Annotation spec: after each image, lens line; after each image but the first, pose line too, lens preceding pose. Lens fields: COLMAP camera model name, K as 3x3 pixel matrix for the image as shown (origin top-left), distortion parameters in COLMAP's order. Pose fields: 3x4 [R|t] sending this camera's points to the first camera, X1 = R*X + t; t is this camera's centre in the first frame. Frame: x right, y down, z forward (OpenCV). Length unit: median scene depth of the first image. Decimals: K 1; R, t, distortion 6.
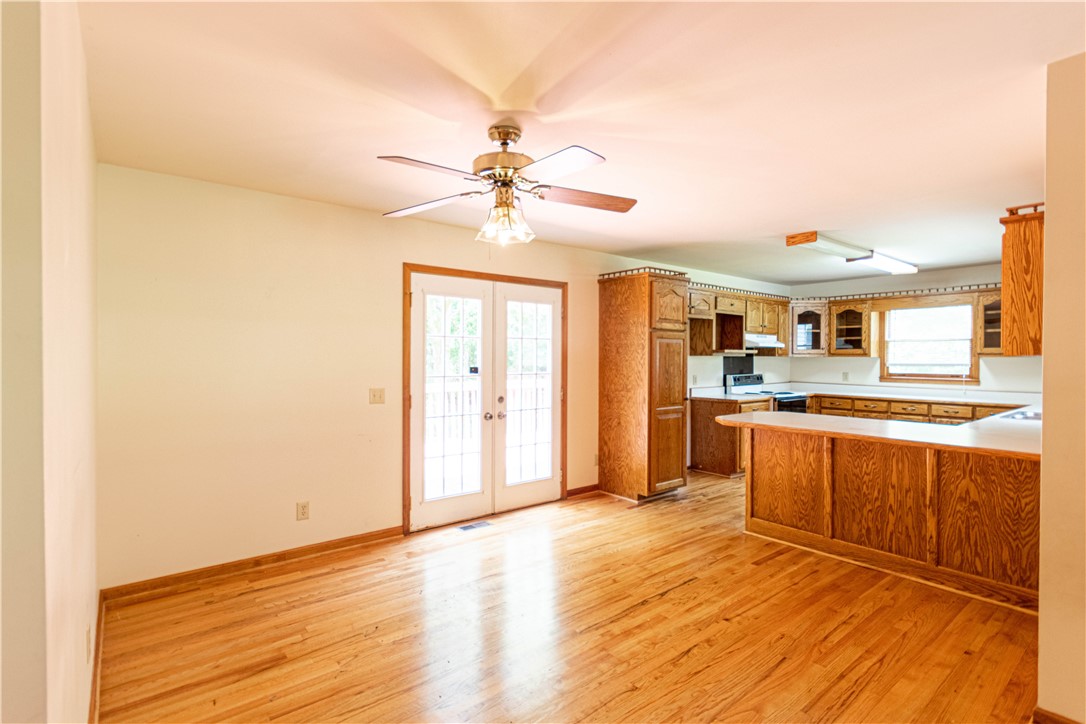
lens RADIAL K [[514.3, 0, 540.2], [0, 514.3, 368.4], [0, 0, 1]] dist [0.002455, 0.000671]
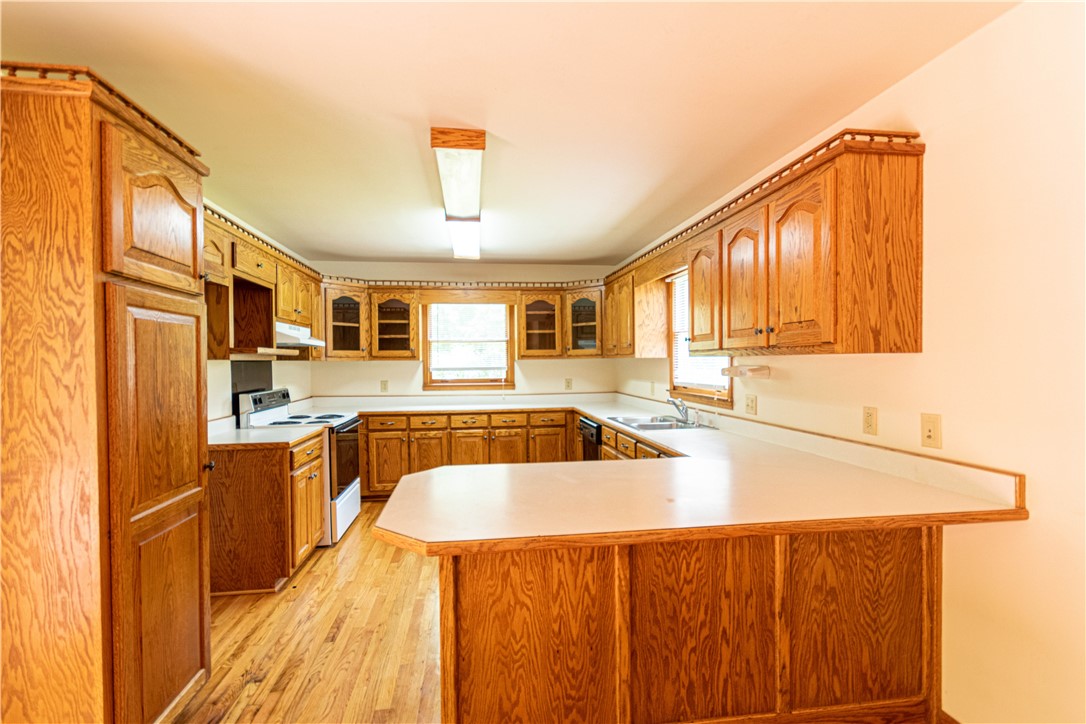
lens RADIAL K [[514.3, 0, 540.2], [0, 514.3, 368.4], [0, 0, 1]] dist [0.002455, 0.000671]
pose [[0.522970, -0.019260, 0.852133, 0.084030], [0.028296, 0.999586, 0.005227, -0.012504], [-0.851881, 0.021379, 0.523298, 0.607390]]
